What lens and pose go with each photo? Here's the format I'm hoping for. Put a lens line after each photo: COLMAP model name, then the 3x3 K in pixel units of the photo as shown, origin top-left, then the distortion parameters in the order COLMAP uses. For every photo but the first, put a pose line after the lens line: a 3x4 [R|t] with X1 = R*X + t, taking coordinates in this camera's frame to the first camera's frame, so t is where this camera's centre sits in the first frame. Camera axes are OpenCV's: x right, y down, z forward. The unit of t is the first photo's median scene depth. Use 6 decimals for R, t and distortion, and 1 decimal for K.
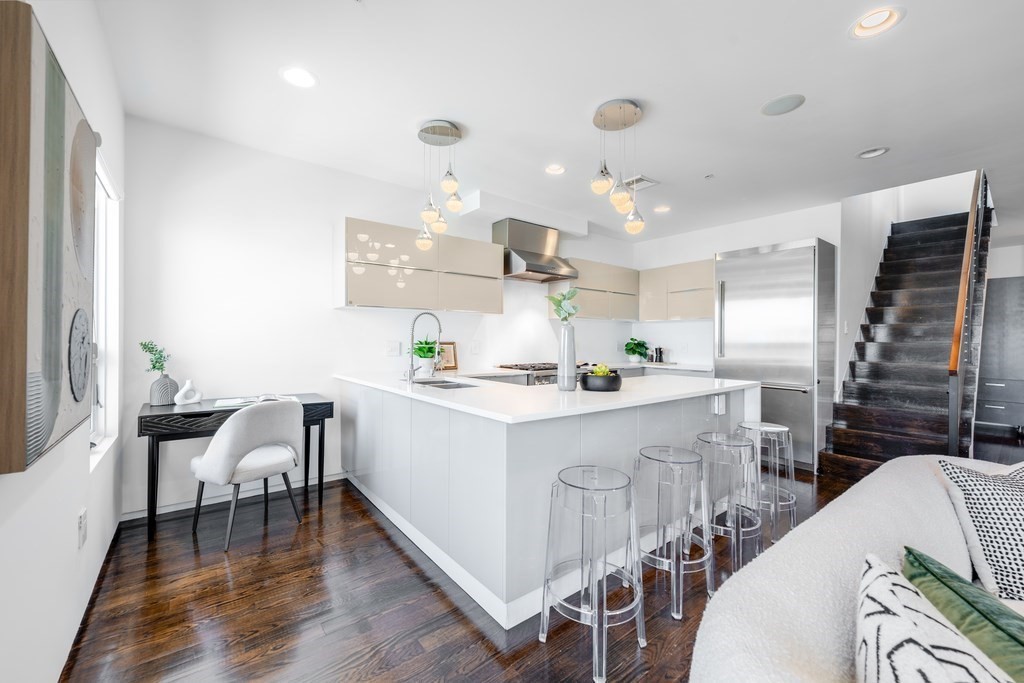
lens RADIAL K [[407.6, 0, 512.1], [0, 407.6, 342.4], [0, 0, 1]] dist [-0.000506, -0.000840]
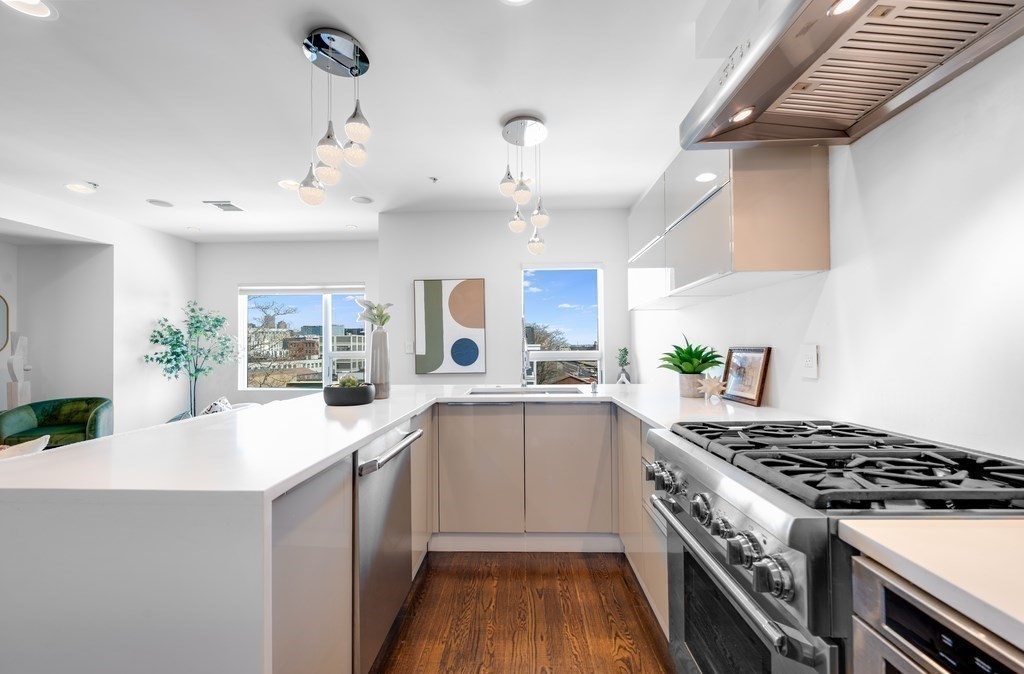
lens RADIAL K [[402.9, 0, 513.1], [0, 402.9, 339.9], [0, 0, 1]] dist [-0.006292, -0.000697]
pose [[-0.641806, -0.009932, -0.766803, 0.377156], [0.004475, 0.999851, -0.016697, -0.002427], [0.766854, -0.014147, -0.641665, 1.059861]]
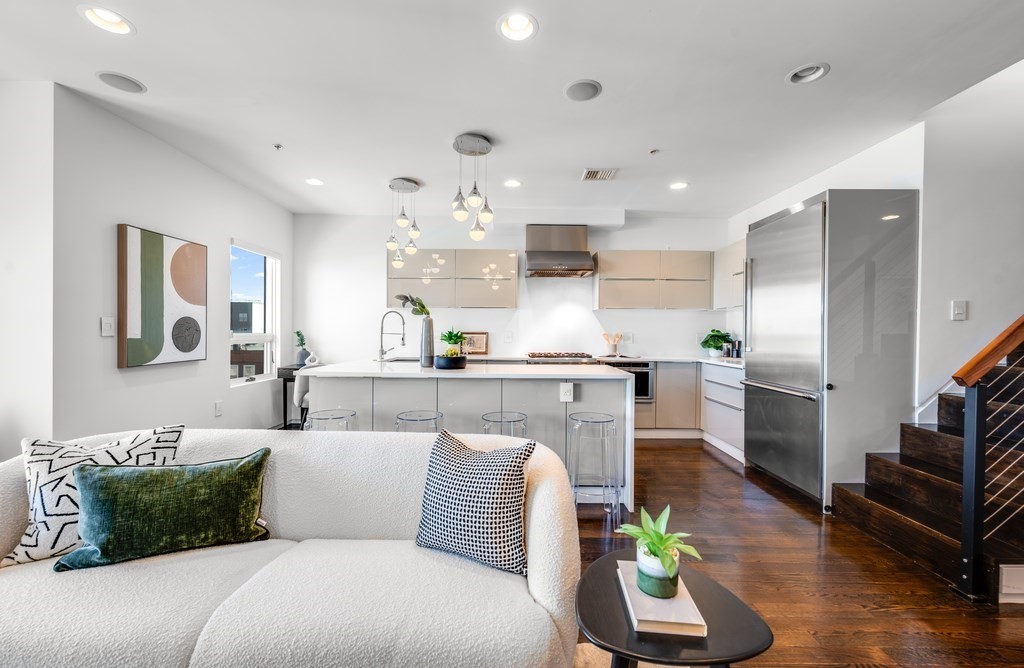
lens RADIAL K [[405.9, 0, 510.2], [0, 405.9, 330.9], [0, 0, 1]] dist [-0.002796, -0.000019]
pose [[0.786009, -0.001673, -0.618212, 0.673228], [-0.006952, 0.999909, -0.011545, 0.008367], [0.618176, 0.013372, 0.785926, 0.070164]]
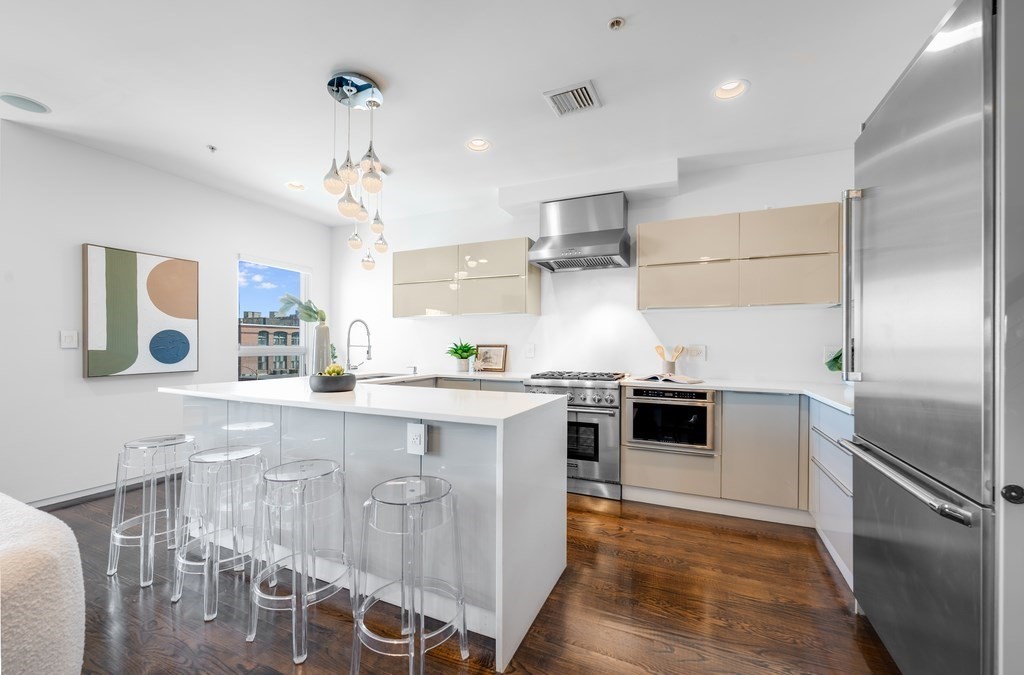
lens RADIAL K [[402.9, 0, 512.9], [0, 402.9, 345.6], [0, 0, 1]] dist [-0.006292, -0.000697]
pose [[0.463981, -0.002659, -0.885841, 0.741154], [-0.008853, 0.999932, -0.007639, 0.008312], [0.885801, 0.011387, 0.463925, 0.551896]]
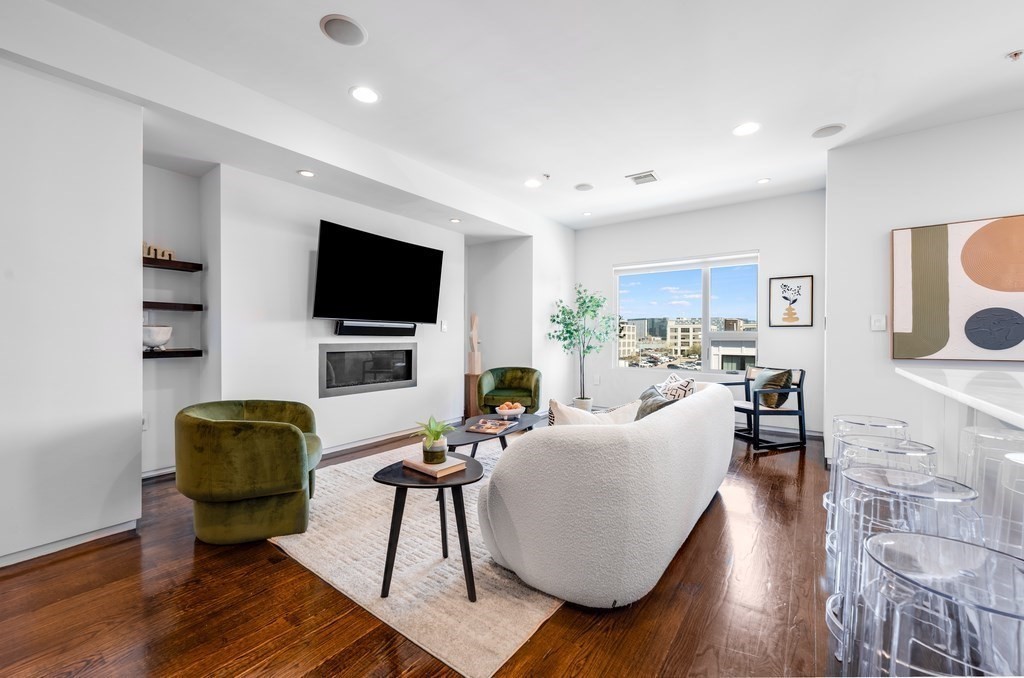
lens RADIAL K [[402.9, 0, 510.8], [0, 402.9, 339.6], [0, 0, 1]] dist [-0.006292, -0.000697]
pose [[-0.964581, -0.003548, -0.263762, 0.632254], [-0.005991, 0.999946, 0.008459, 0.028817], [0.263718, 0.009740, -0.964551, 0.738742]]
